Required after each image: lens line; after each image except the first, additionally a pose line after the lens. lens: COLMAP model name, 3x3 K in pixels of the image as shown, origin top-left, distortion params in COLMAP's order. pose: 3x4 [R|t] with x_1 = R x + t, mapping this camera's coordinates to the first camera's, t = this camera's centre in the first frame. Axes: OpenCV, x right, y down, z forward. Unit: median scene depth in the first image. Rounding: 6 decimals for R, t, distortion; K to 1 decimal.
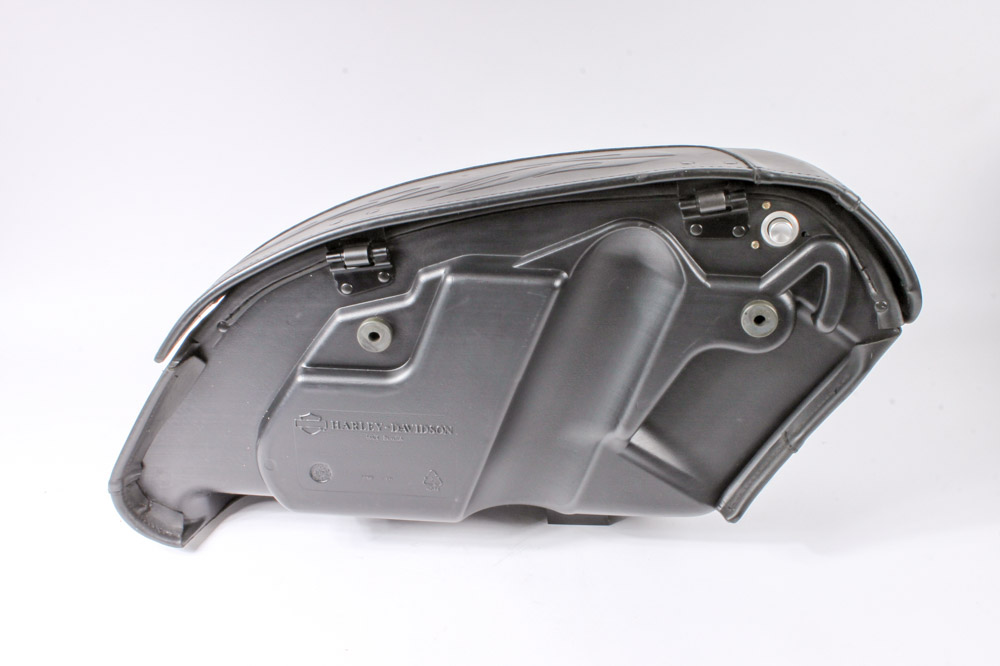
lens RADIAL K [[1435.1, 0, 501.4], [0, 1435.1, 336.0], [0, 0, 1]] dist [-0.032012, 0.000000]
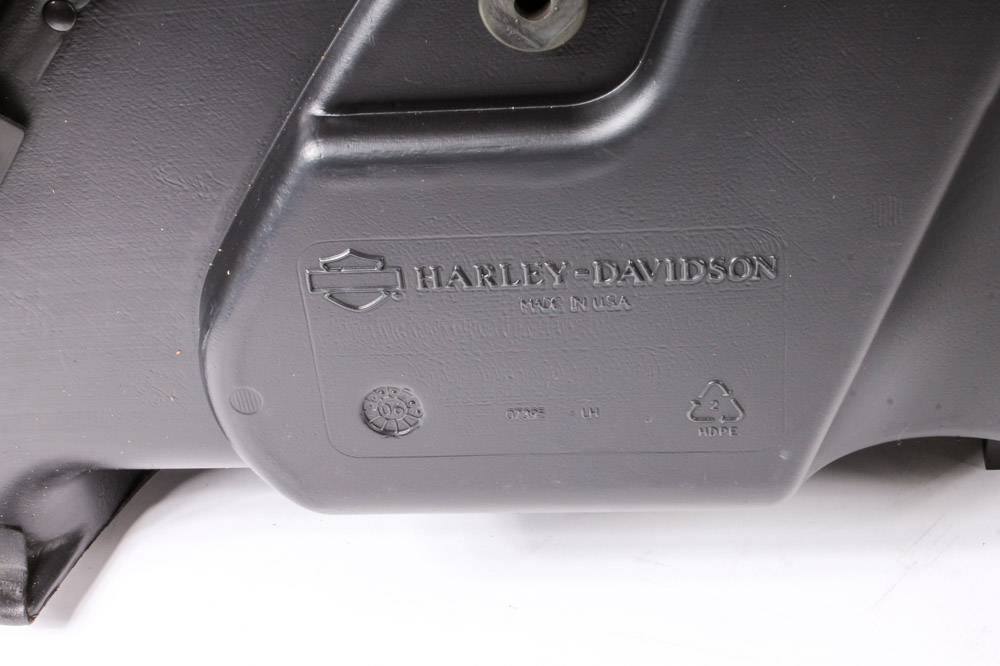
lens RADIAL K [[1397.8, 0, 499.4], [0, 1397.8, 333.1], [0, 0, 1]] dist [0.011345, 0.000000]
pose [[0.993811, -0.089911, 0.065242, -0.121358], [0.077093, 0.981063, 0.177685, 0.016809], [-0.079982, -0.171556, 0.981922, 0.664922]]
